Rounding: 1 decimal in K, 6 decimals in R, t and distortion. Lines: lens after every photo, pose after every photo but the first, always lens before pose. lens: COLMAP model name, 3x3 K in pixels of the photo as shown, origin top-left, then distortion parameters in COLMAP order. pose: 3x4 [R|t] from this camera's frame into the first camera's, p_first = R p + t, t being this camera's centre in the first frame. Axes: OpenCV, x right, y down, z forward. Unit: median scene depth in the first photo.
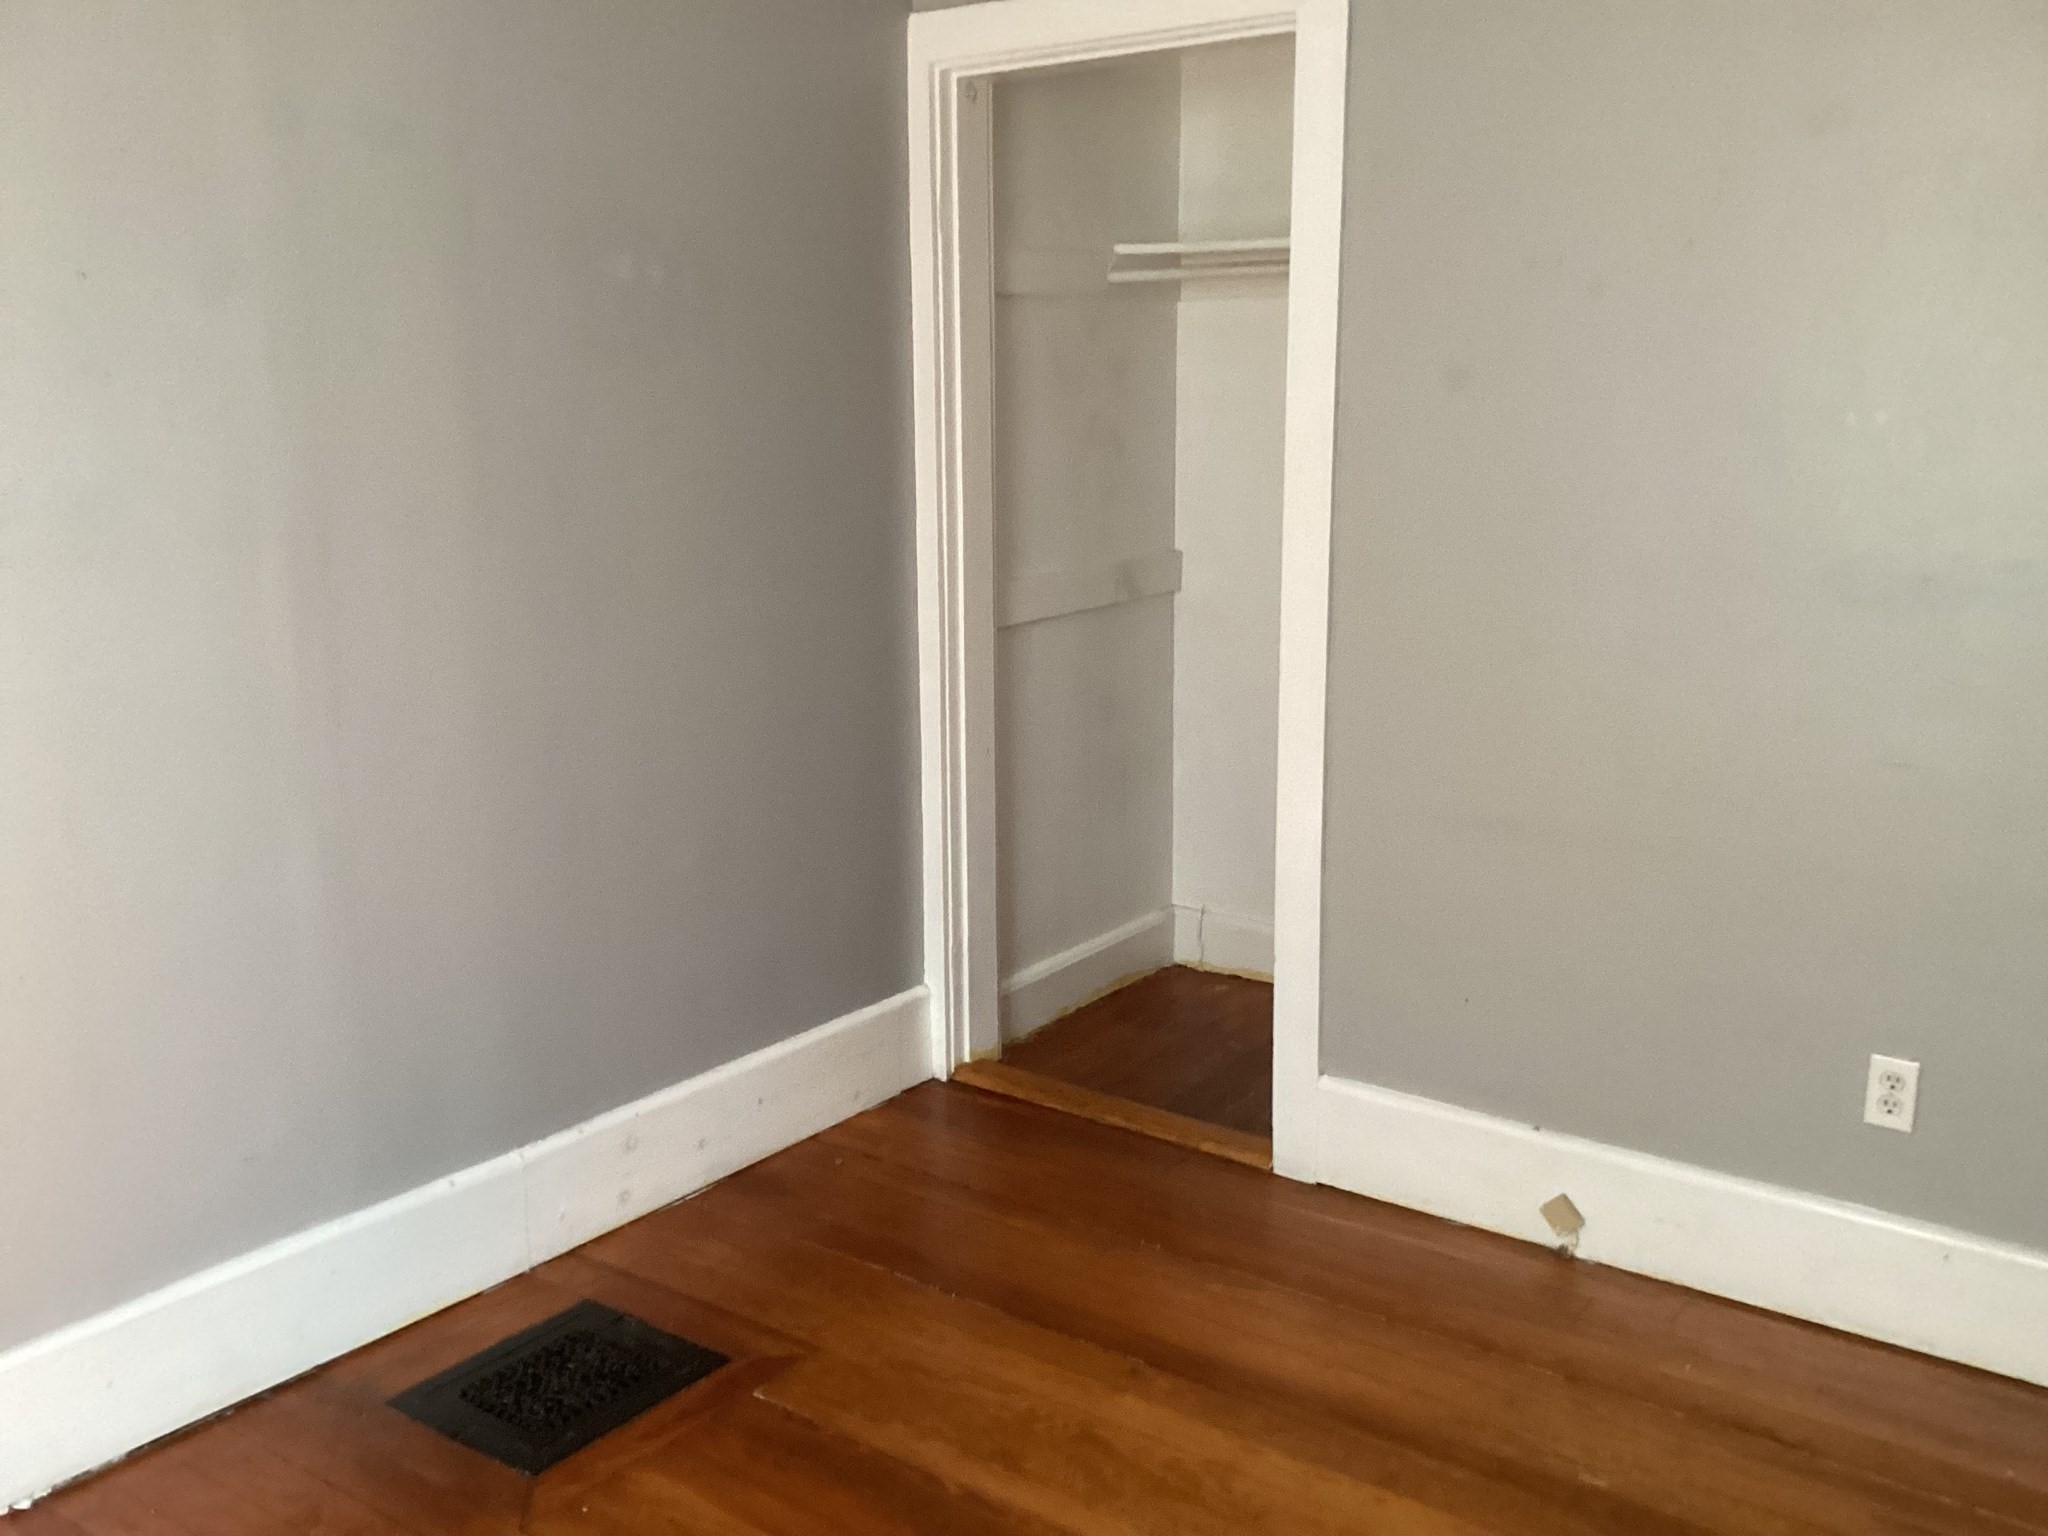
lens RADIAL K [[1830.4, 0, 1024.0], [0, 1830.4, 768.0], [0, 0, 1]] dist [0.011992, -0.007973]
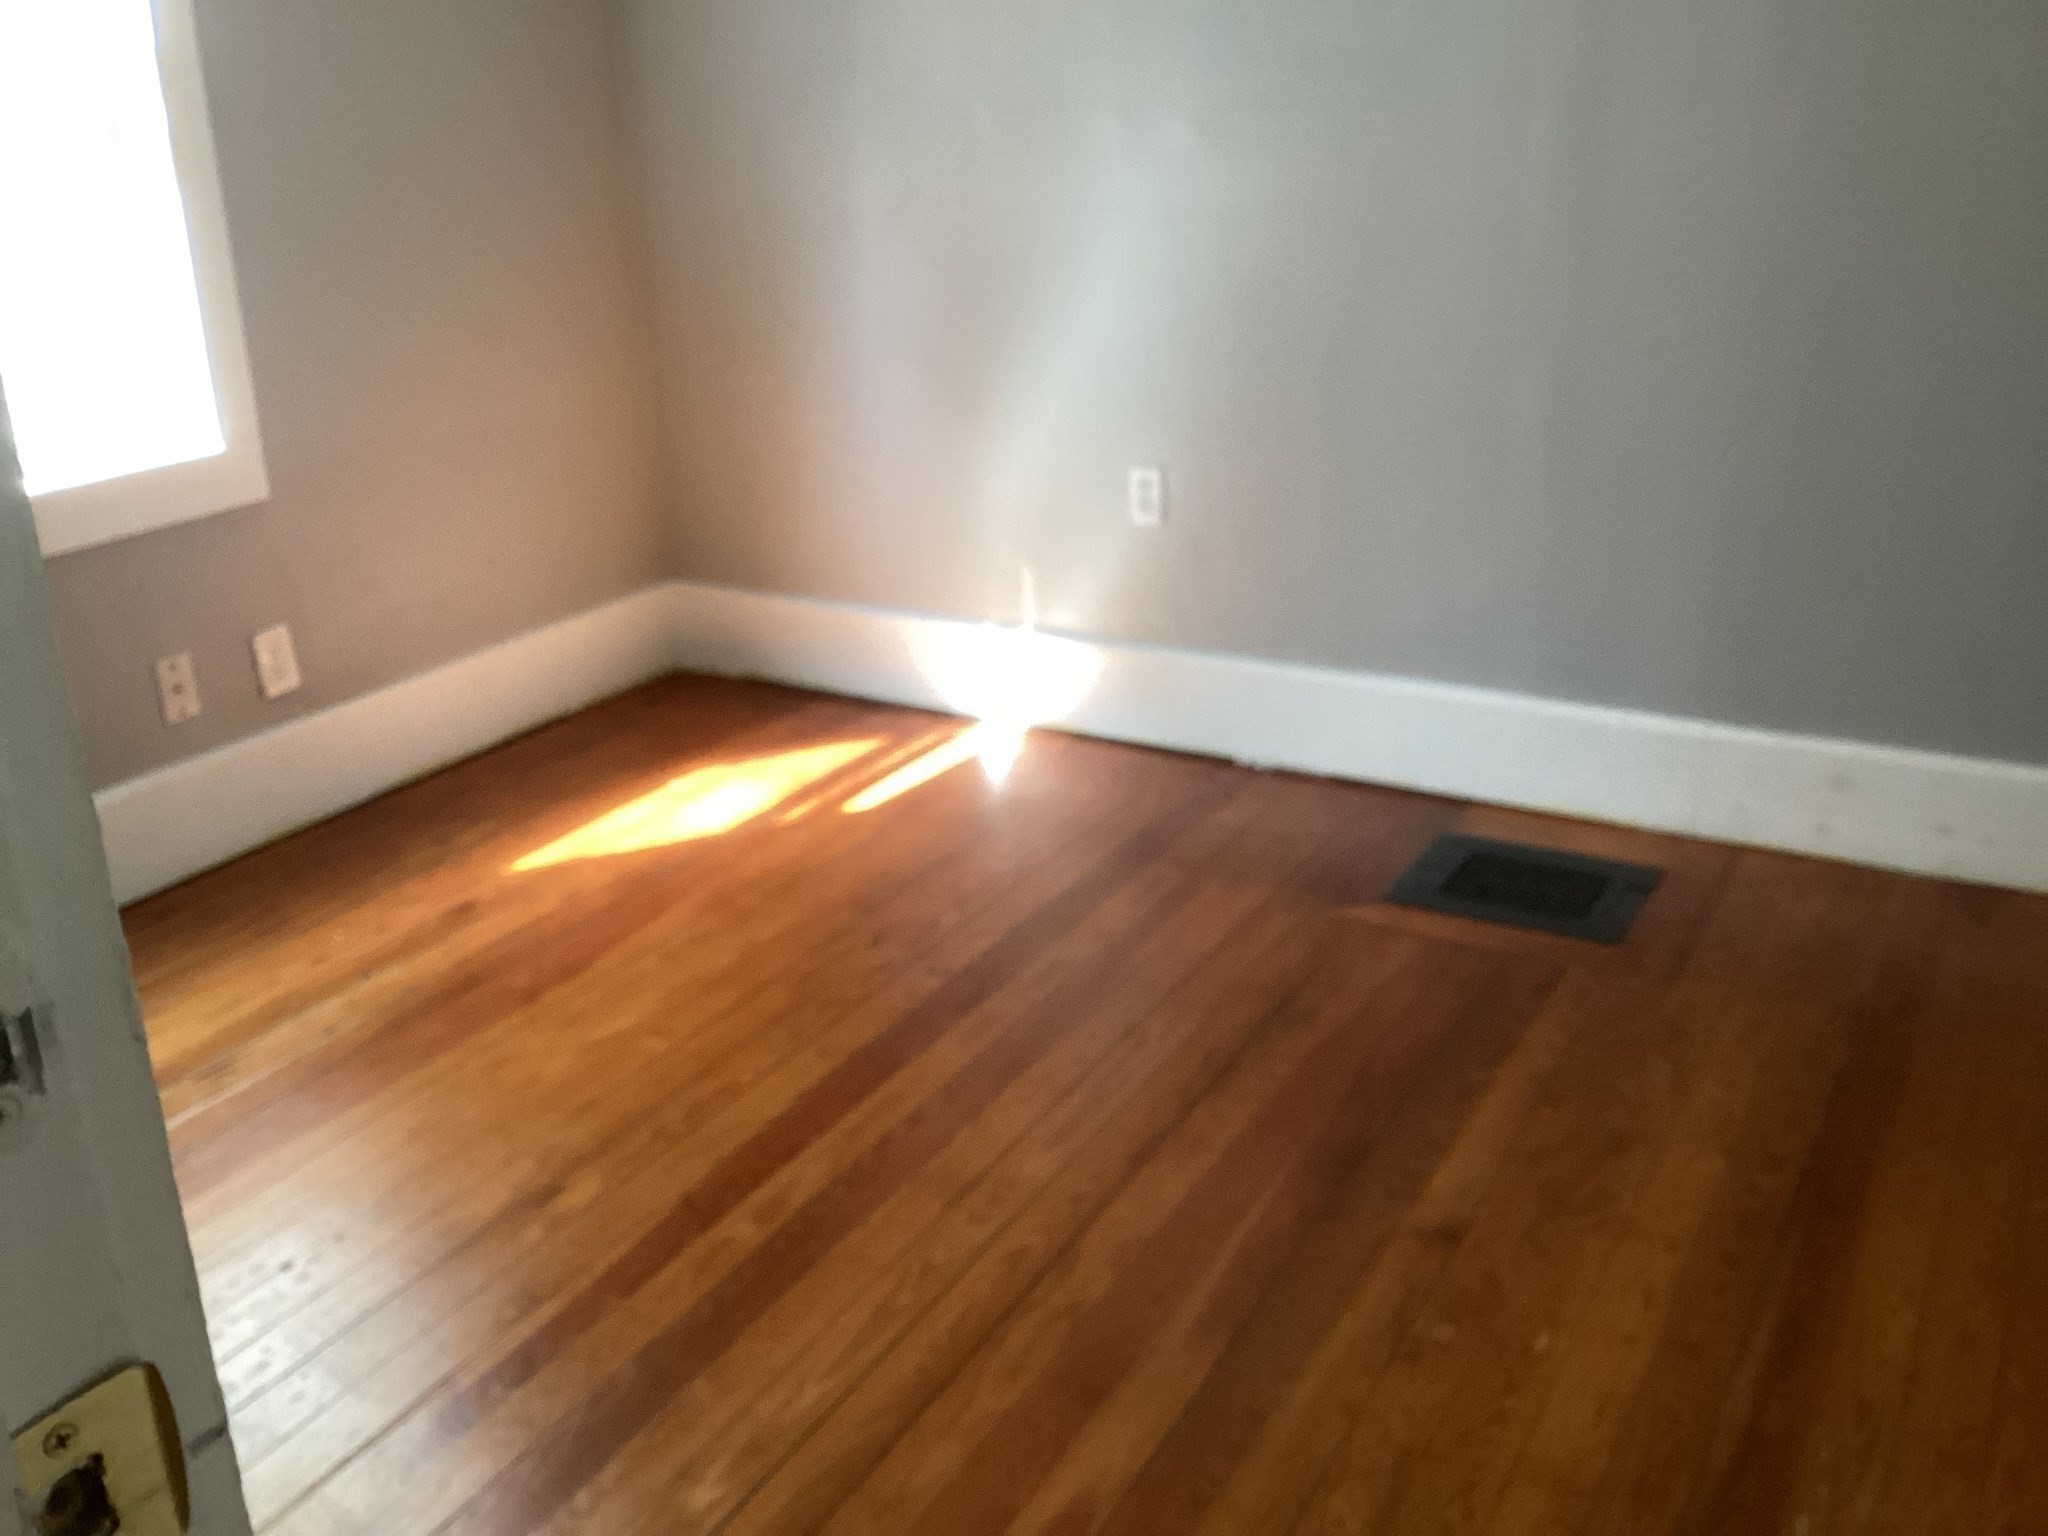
lens RADIAL K [[1830.4, 0, 1024.0], [0, 1830.4, 768.0], [0, 0, 1]] dist [0.011992, -0.007973]
pose [[0.139175, 0.360335, -0.922382, 0.743402], [-0.174413, 0.925806, 0.335356, -0.057190], [0.974787, 0.114202, 0.191696, 0.502870]]
